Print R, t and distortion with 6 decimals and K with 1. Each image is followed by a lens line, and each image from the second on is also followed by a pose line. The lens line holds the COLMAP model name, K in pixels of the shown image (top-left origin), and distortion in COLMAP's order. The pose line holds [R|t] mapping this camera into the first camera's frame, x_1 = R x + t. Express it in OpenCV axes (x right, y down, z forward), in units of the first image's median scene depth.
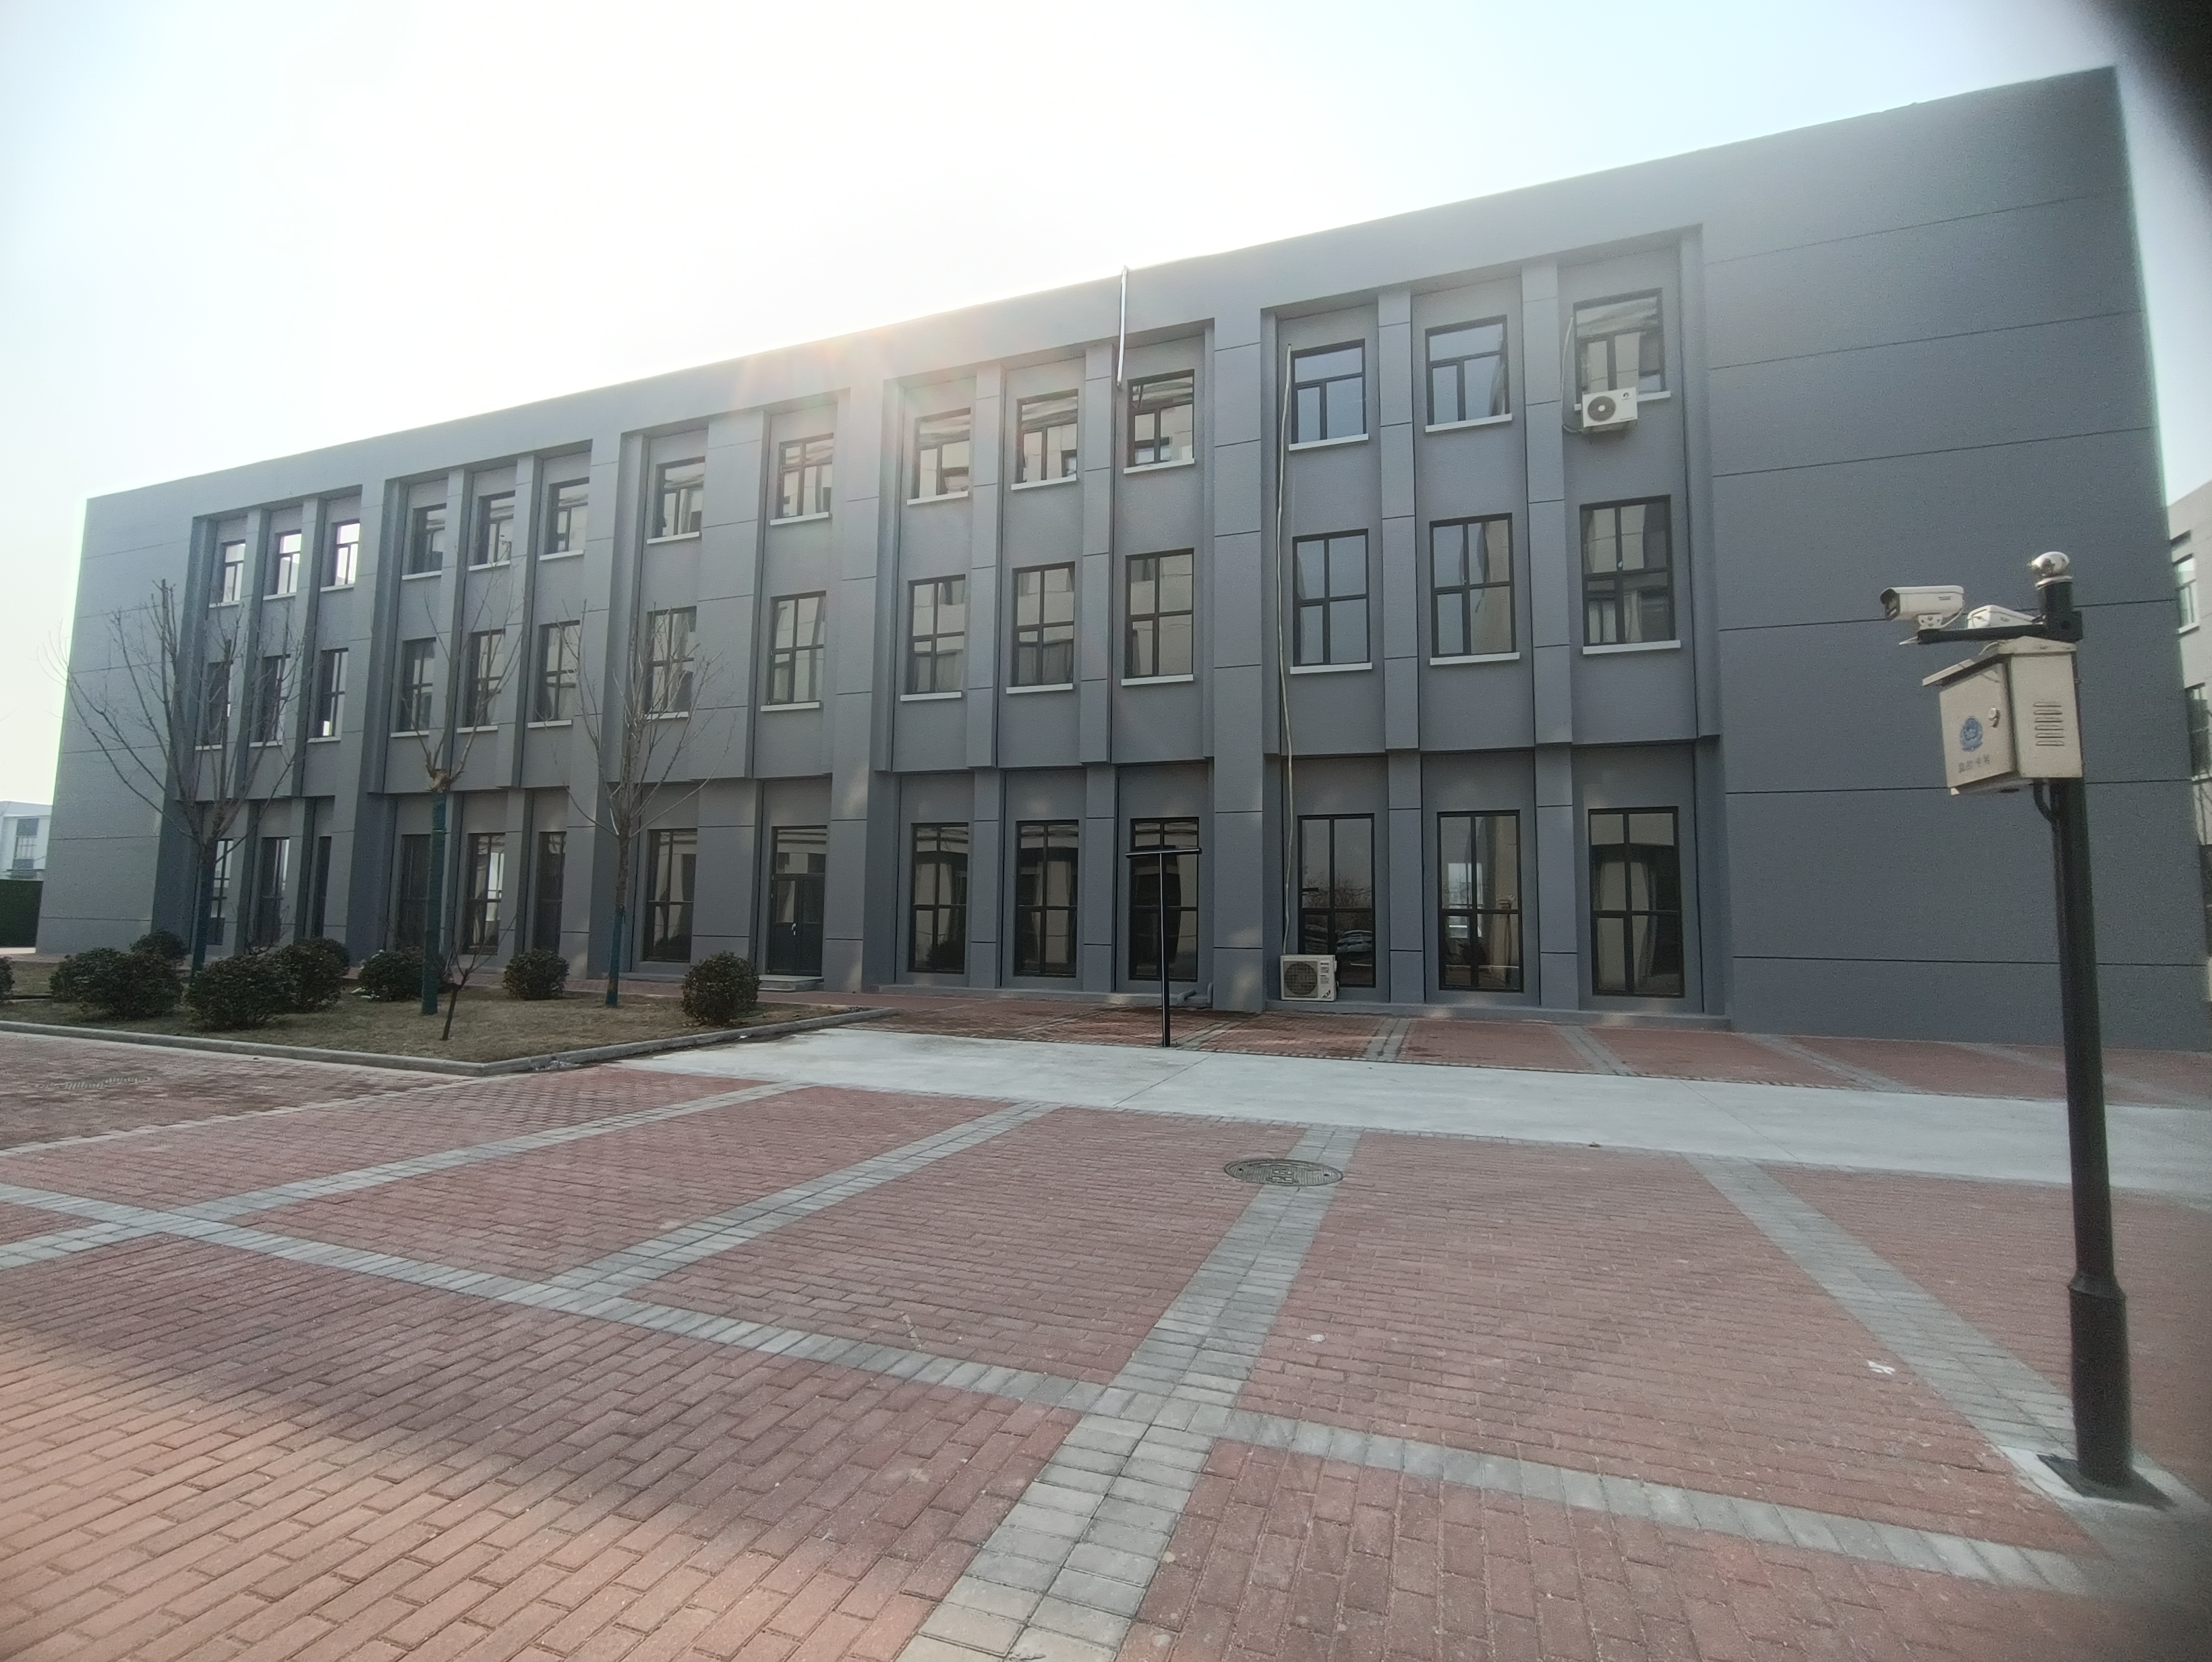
lens RADIAL K [[1006.0, 0, 1106.0], [0, 1006.0, 831.0], [0, 0, 1]] dist [-0.000476, -0.000576]
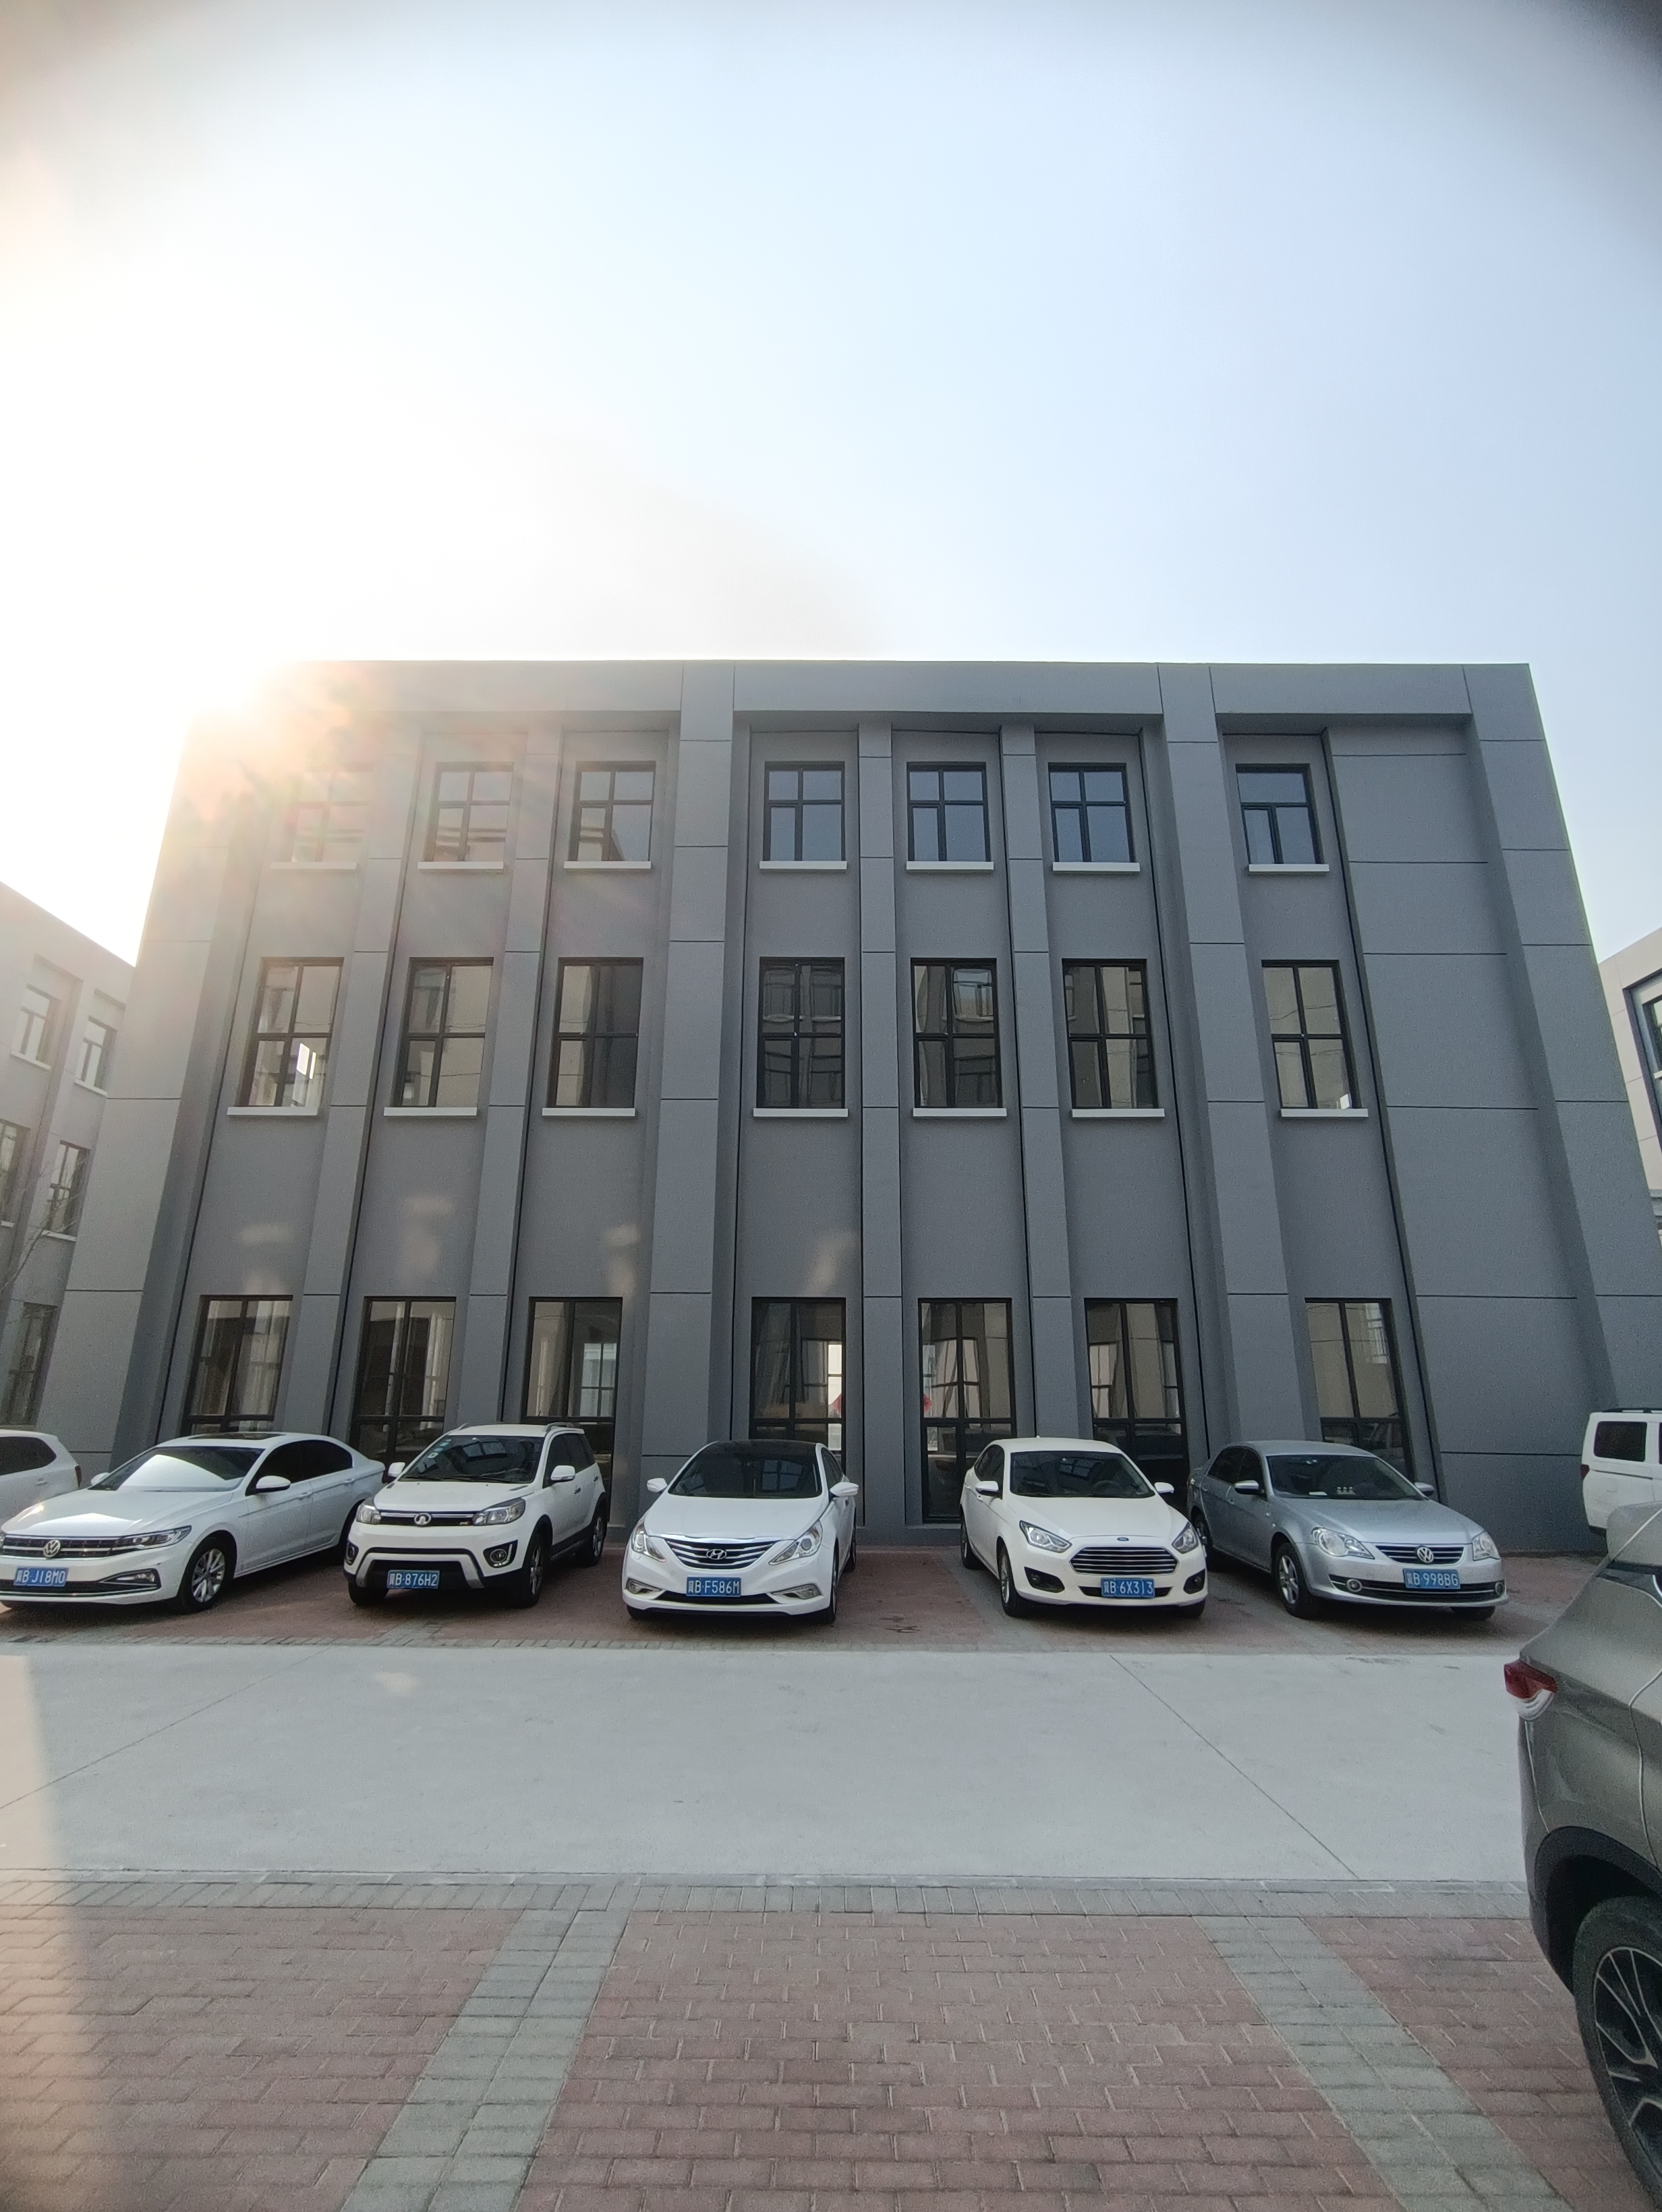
lens RADIAL K [[1190.6, 0, 831.0], [0, 1190.6, 1106.0], [0, 0, 1]] dist [-0.072729, -0.000236]
pose [[0.941062, 0.072939, 0.330276, -0.105363], [-0.018601, 0.986154, -0.164784, 0.001298], [-0.337722, 0.148929, 0.929389, 0.041458]]
